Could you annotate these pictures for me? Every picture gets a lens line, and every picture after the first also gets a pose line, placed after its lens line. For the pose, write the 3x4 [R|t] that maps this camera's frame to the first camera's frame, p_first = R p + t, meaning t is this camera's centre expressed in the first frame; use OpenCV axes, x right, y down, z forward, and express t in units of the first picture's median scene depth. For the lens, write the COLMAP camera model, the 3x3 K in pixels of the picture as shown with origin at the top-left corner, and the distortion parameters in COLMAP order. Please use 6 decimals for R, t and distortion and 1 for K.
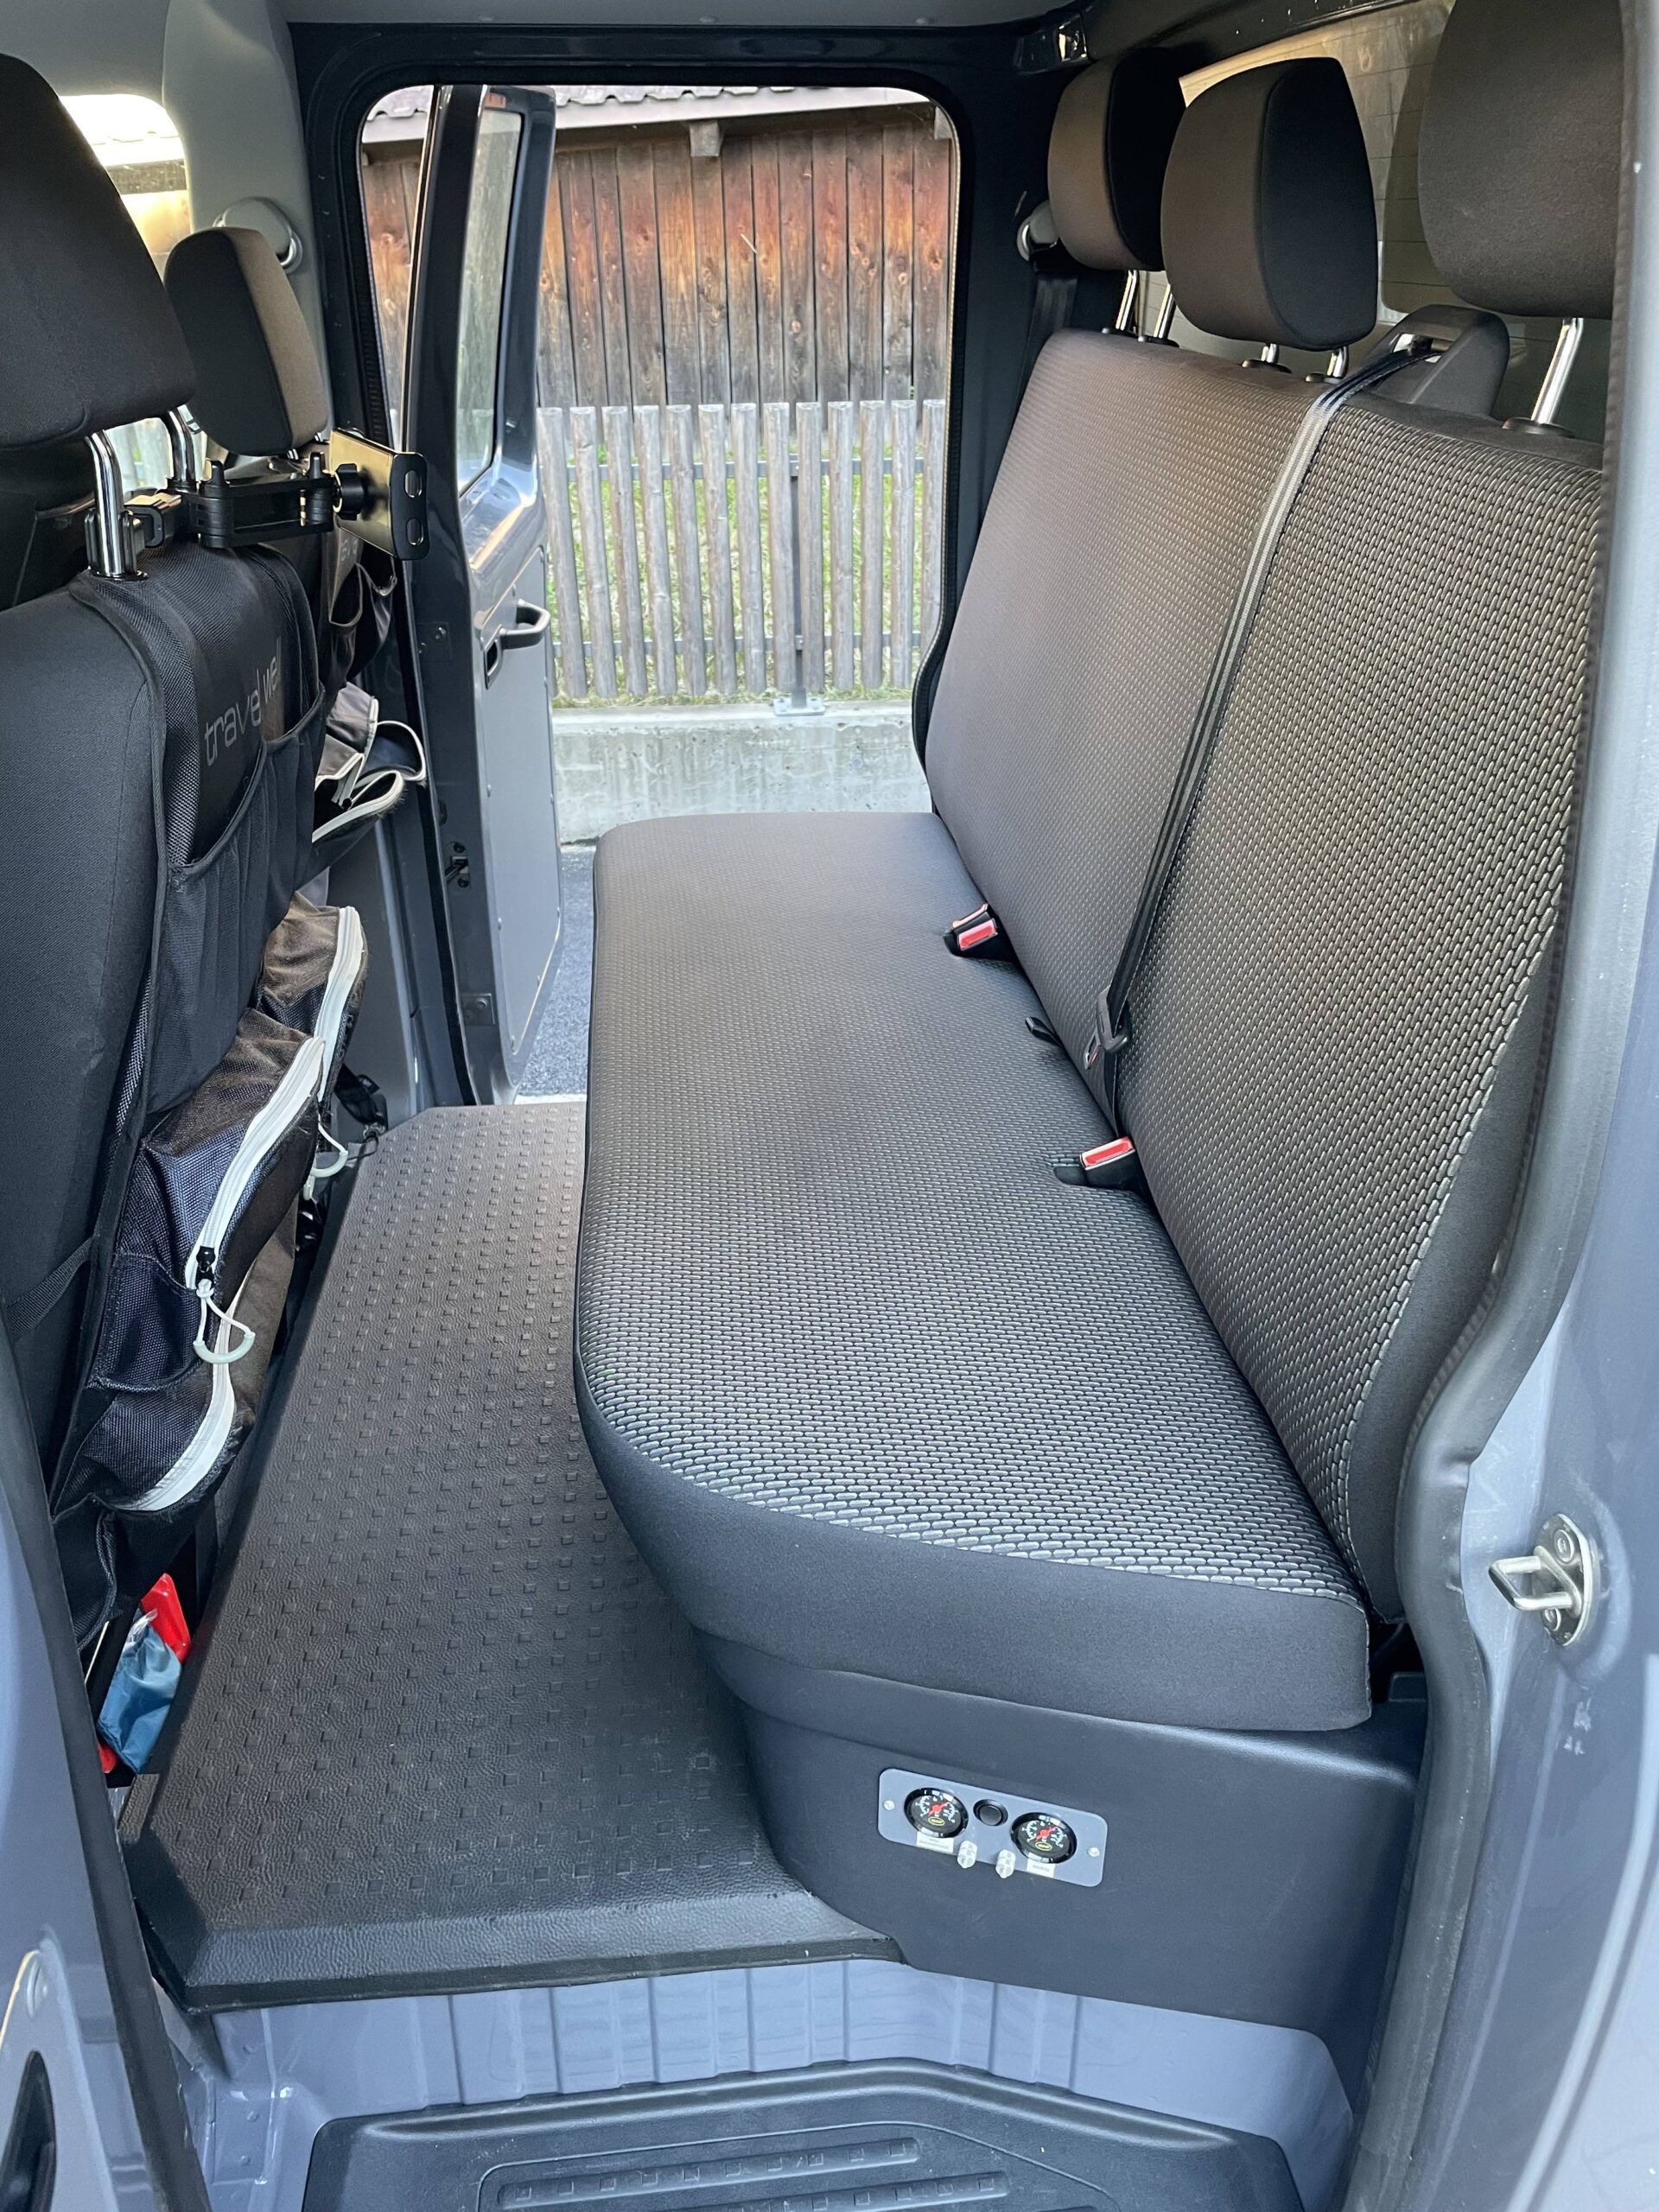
lens RADIAL K [[1681.6, 0, 829.5], [0, 1681.6, 1106.0], [0, 0, 1]] dist [0.007368, -0.004899]
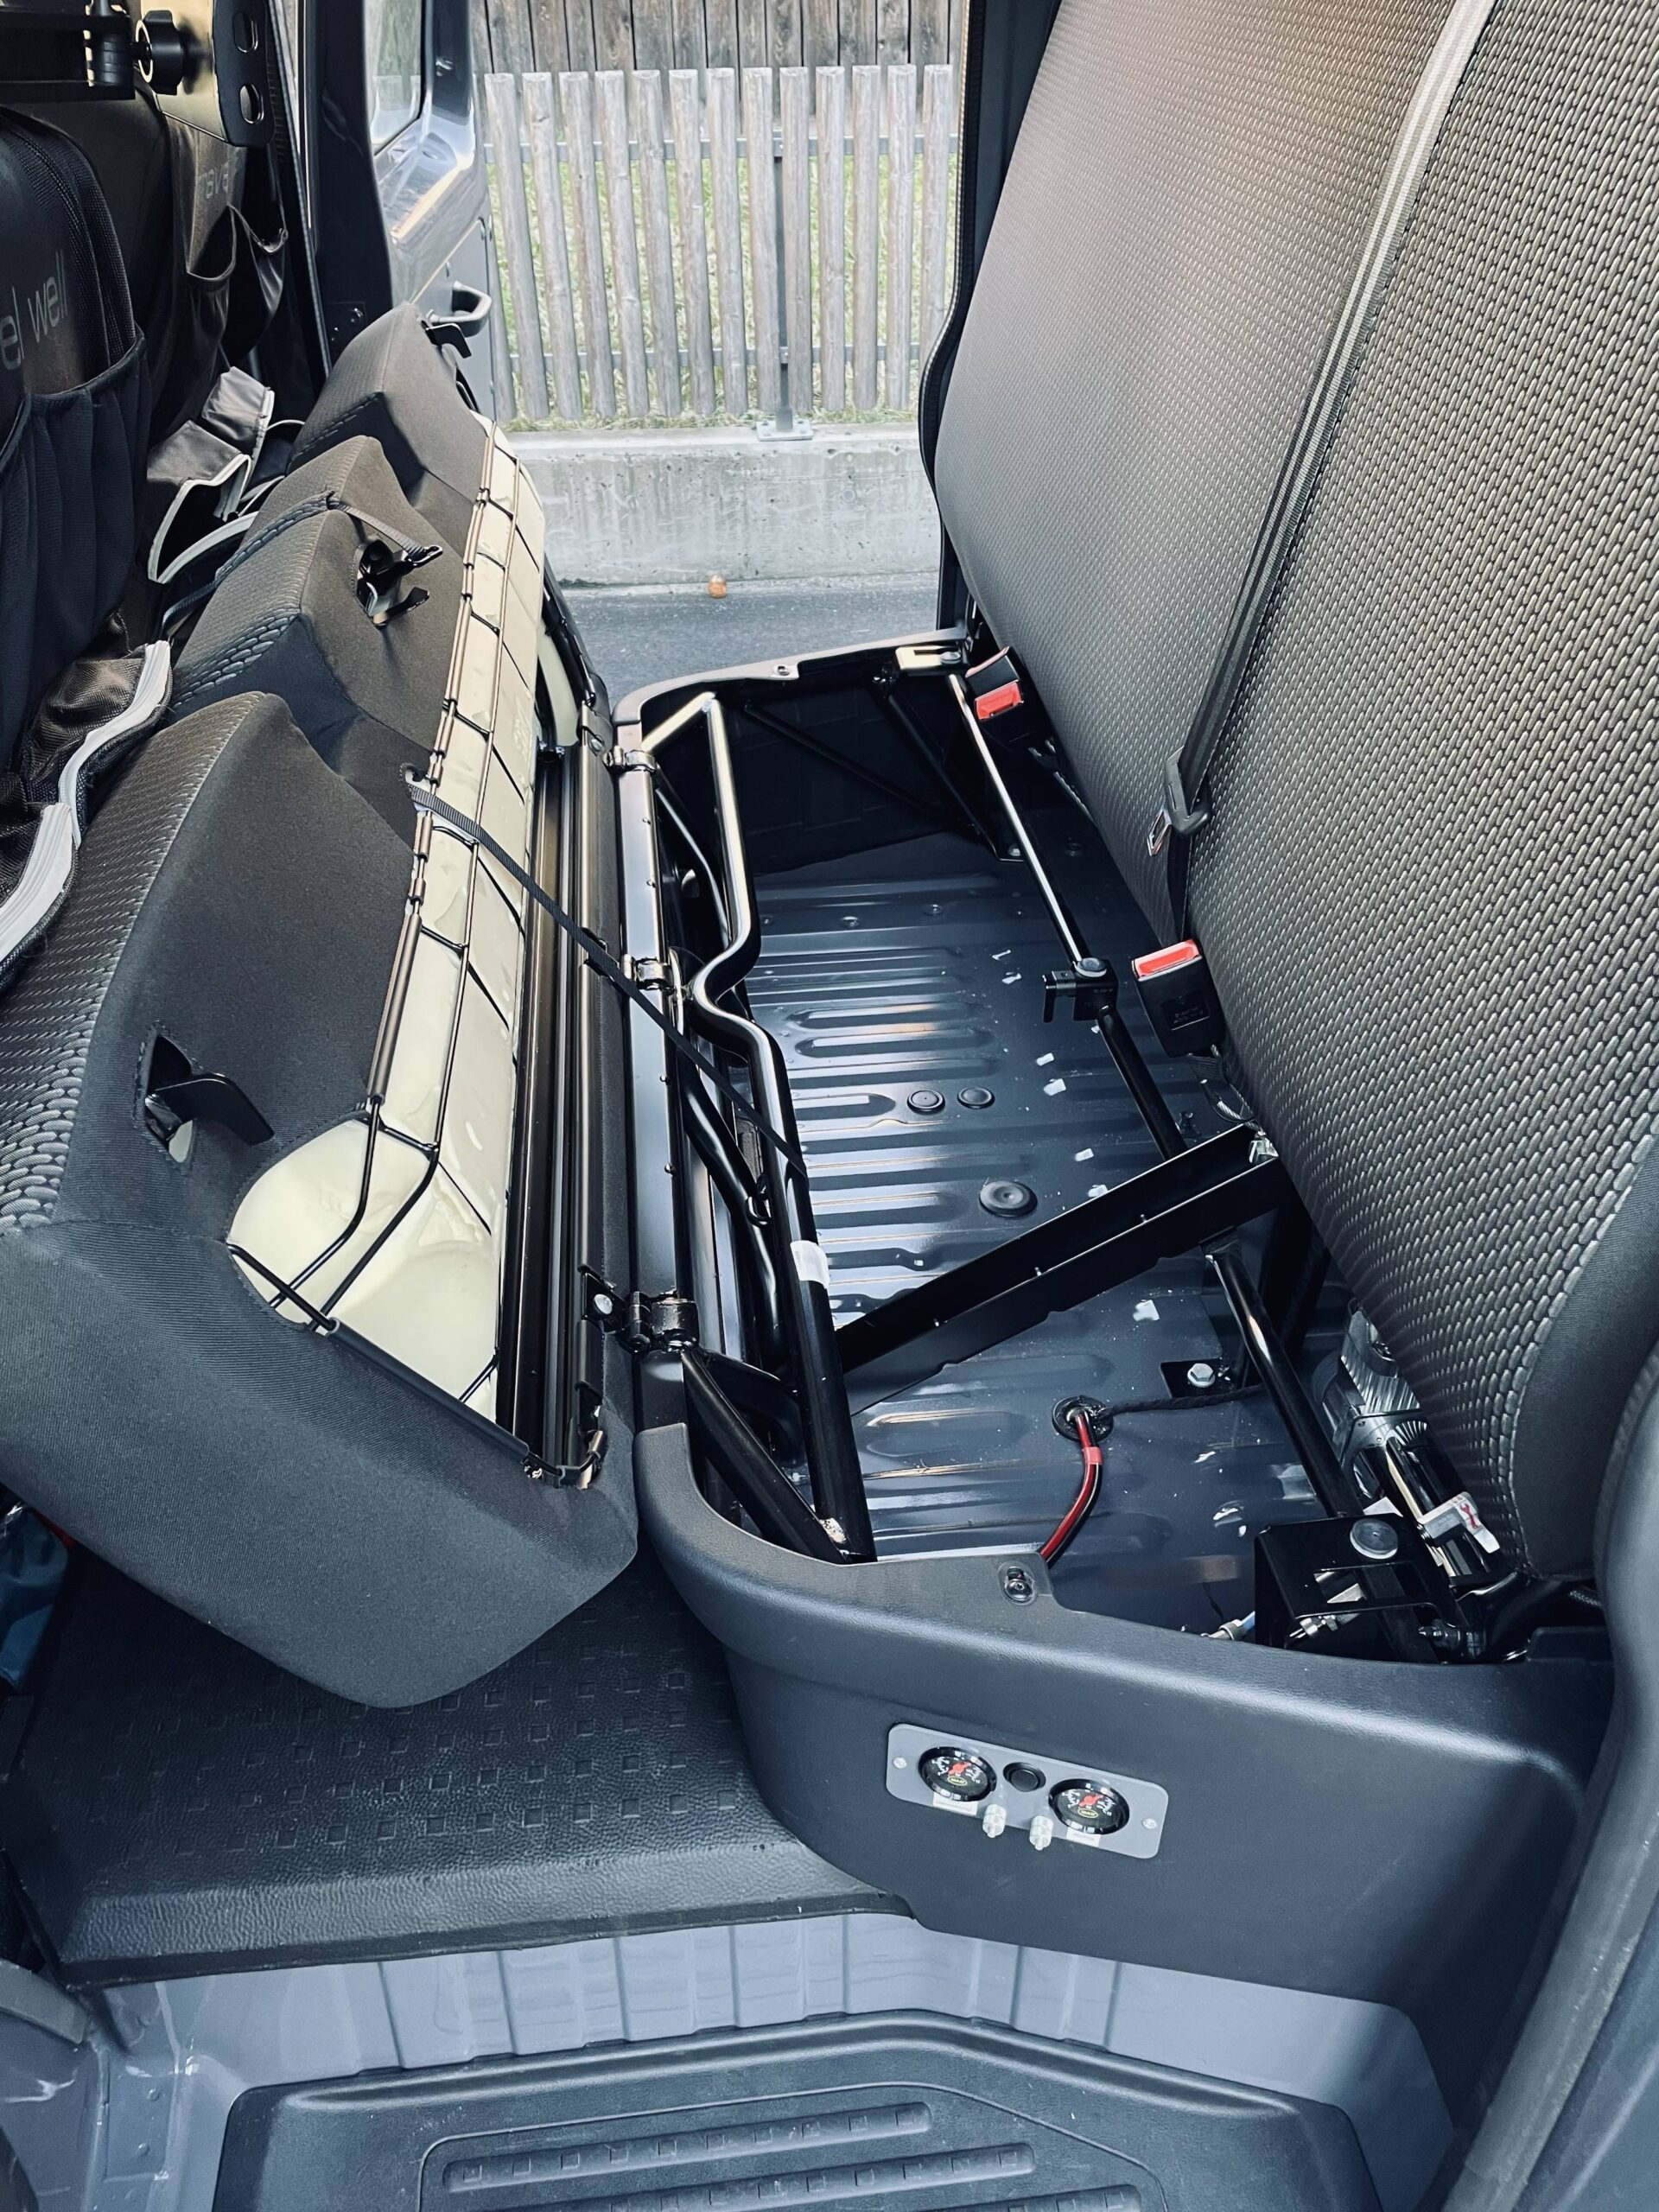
lens RADIAL K [[1681.6, 0, 829.5], [0, 1681.6, 1106.0], [0, 0, 1]] dist [0.007368, -0.004899]
pose [[0.999971, -0.001095, 0.007543, -0.003248], [0.000033, 0.990233, 0.139423, -0.011426], [-0.007622, -0.139419, 0.990204, 0.150499]]
